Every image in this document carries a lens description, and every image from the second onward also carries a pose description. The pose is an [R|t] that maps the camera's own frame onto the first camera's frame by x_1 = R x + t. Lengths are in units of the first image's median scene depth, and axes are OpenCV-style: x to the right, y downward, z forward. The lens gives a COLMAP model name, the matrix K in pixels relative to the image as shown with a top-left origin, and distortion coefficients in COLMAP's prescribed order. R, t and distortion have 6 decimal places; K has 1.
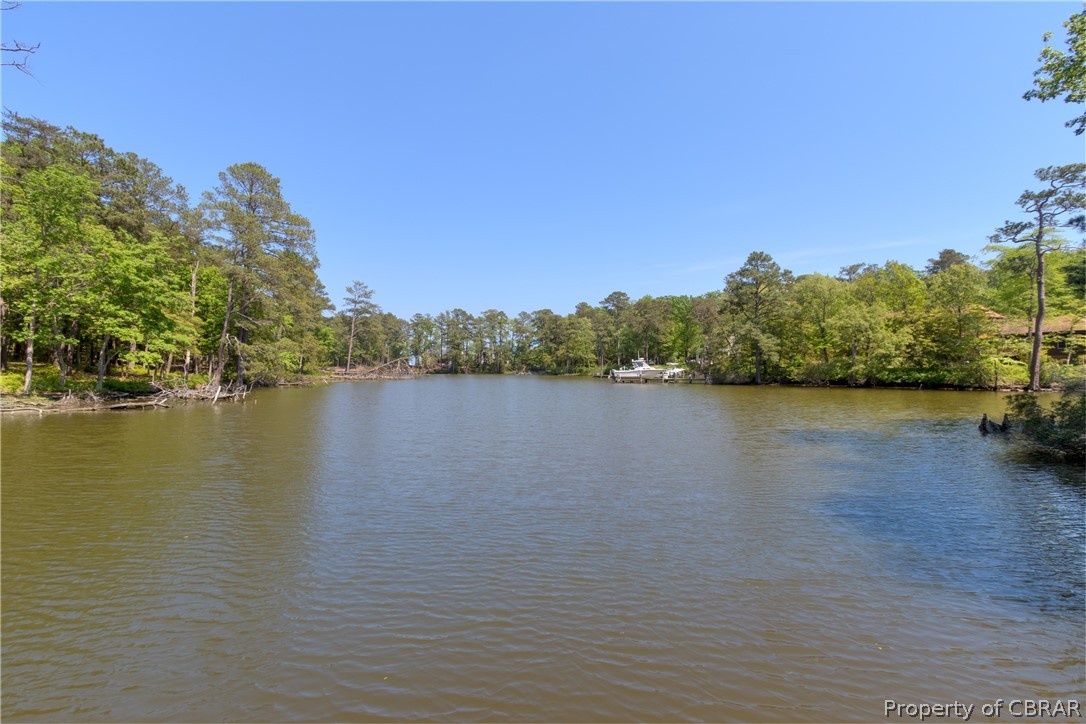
lens RADIAL K [[498.4, 0, 531.6], [0, 498.4, 364.0], [0, 0, 1]] dist [0.007158, -0.002867]
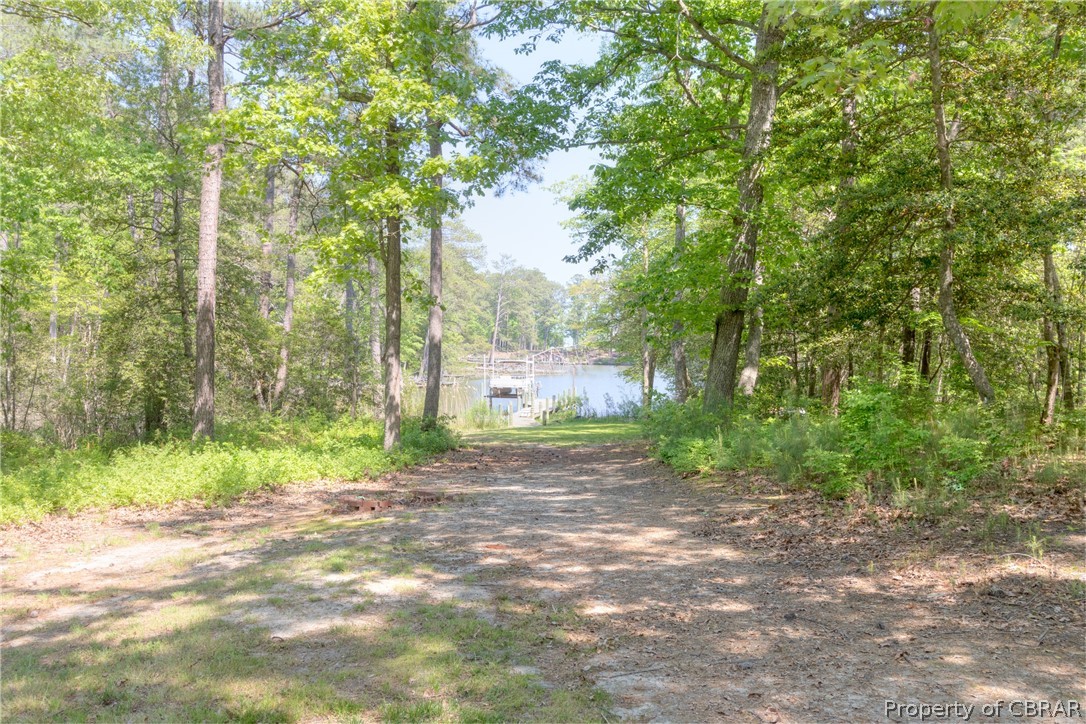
lens RADIAL K [[1025.1, 0, 543.1], [0, 1025.1, 360.5], [0, 0, 1]] dist [0.000343, 0.000000]
pose [[0.965851, 0.019747, -0.258346, 0.246412], [-0.014871, 0.999673, 0.020816, -0.038290], [0.258672, -0.016263, 0.965828, -0.994153]]
